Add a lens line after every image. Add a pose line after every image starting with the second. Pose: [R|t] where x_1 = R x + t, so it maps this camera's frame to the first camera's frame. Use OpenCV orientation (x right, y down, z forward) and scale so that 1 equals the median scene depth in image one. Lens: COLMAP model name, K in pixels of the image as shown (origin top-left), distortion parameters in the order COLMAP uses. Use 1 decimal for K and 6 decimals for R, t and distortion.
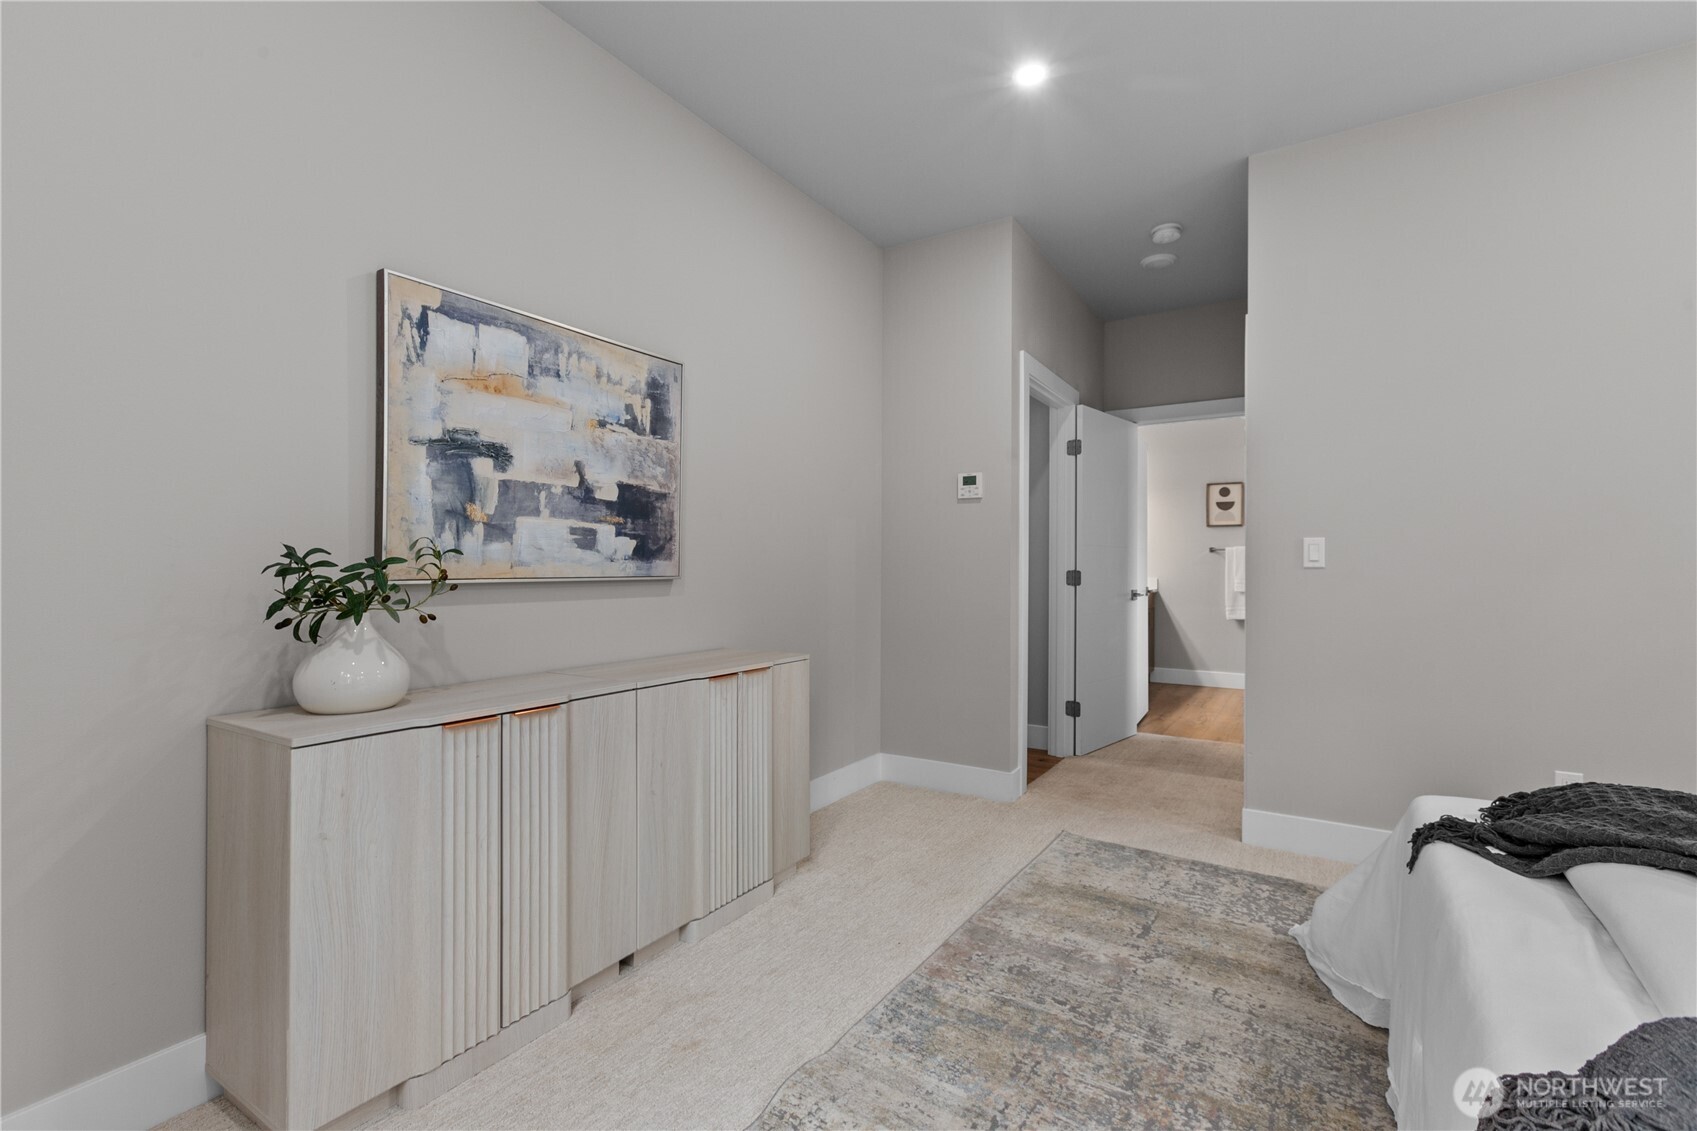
lens RADIAL K [[766.8, 0, 835.9], [0, 766.8, 558.5], [0, 0, 1]] dist [-0.000049, -0.000811]
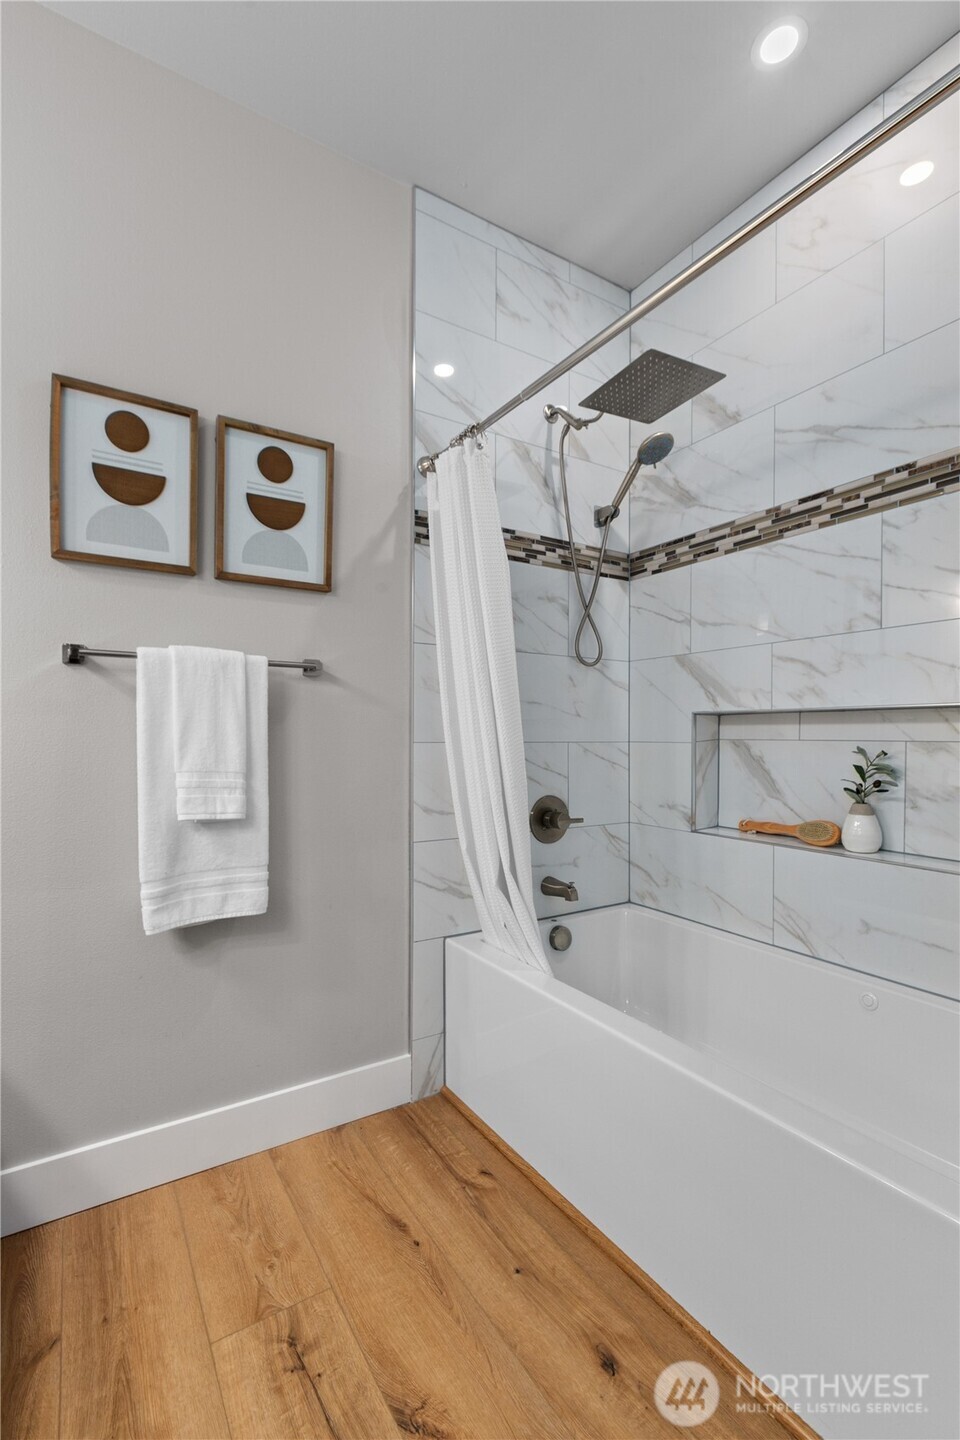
lens RADIAL K [[650.7, 0, 468.0], [0, 650.7, 730.5], [0, 0, 1]] dist [-0.000049, -0.000811]
pose [[0.432892, -0.003603, 0.901439, 0.946849], [-0.007596, 0.999942, 0.007645, 0.027399], [-0.901414, -0.010157, 0.432839, 2.112444]]
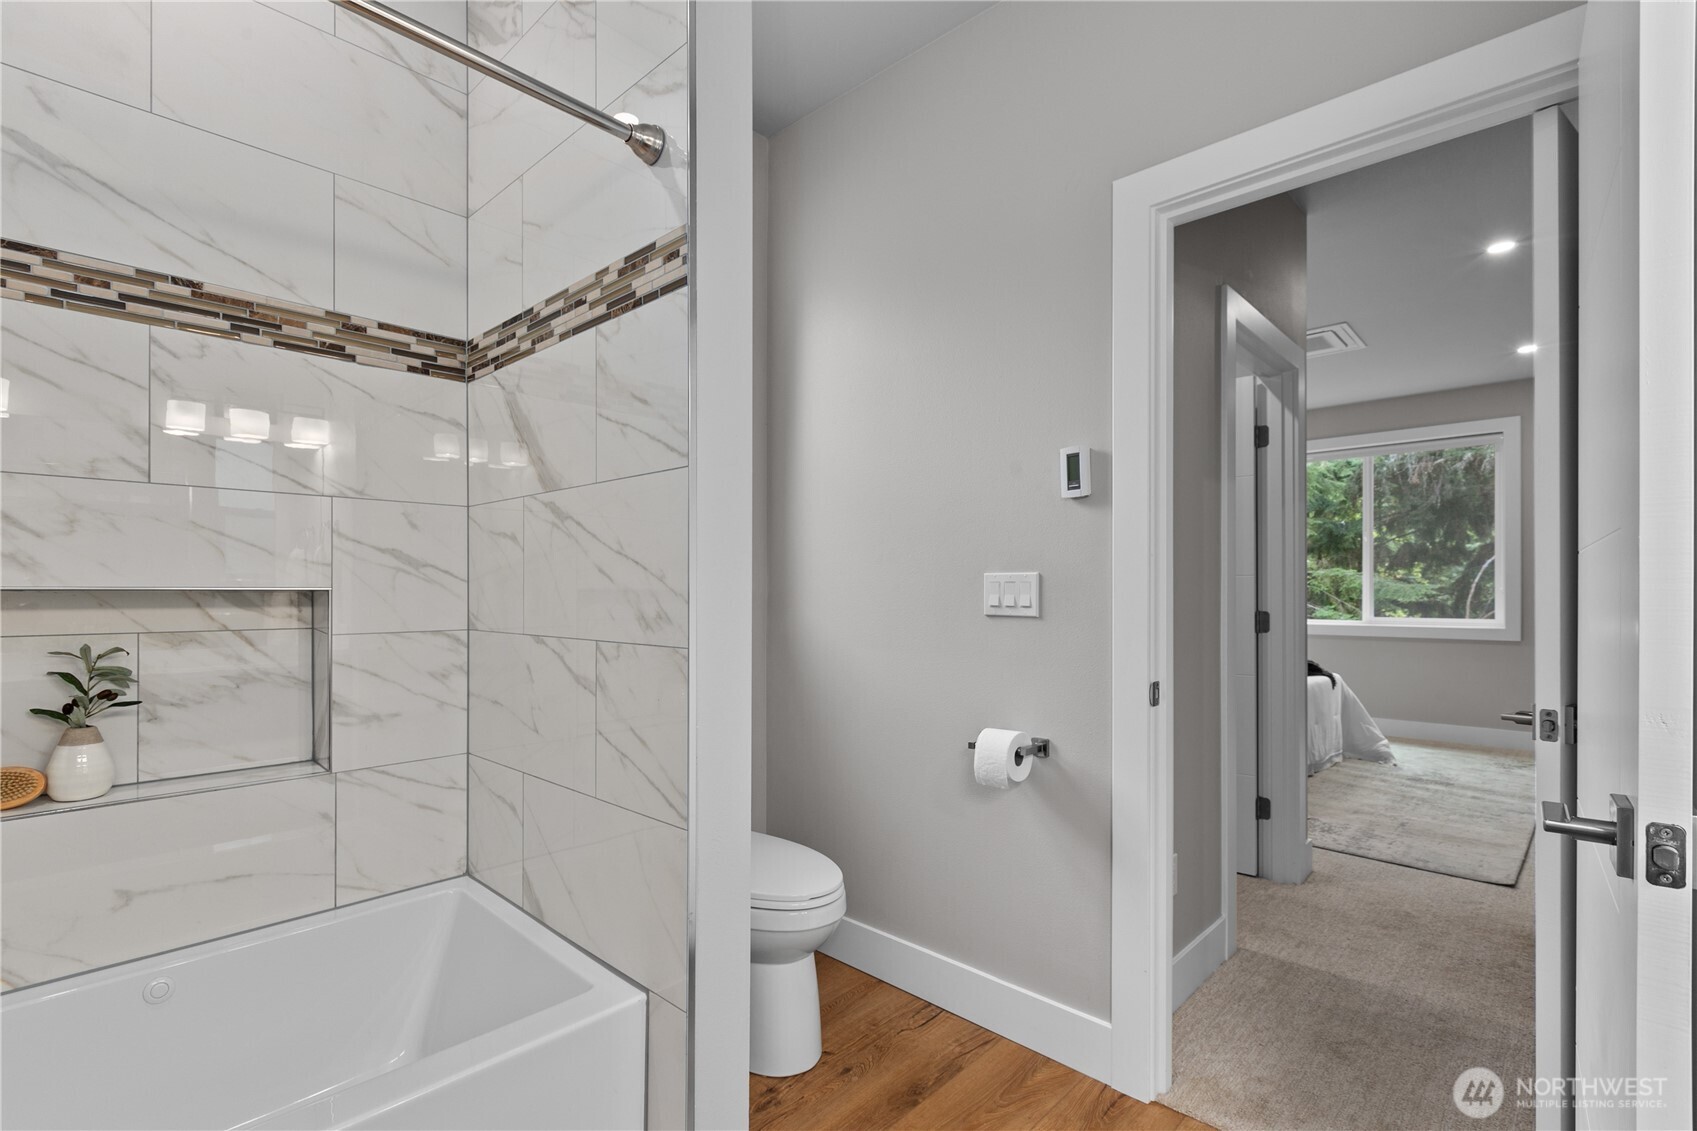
lens RADIAL K [[766.8, 0, 851.0], [0, 766.8, 586.3], [0, 0, 1]] dist [-0.000049, -0.000811]
pose [[-0.982703, -0.006084, 0.185091, 1.103208], [-0.009505, 0.999800, -0.017601, 0.008244], [-0.184947, -0.019056, -0.982564, 2.492192]]
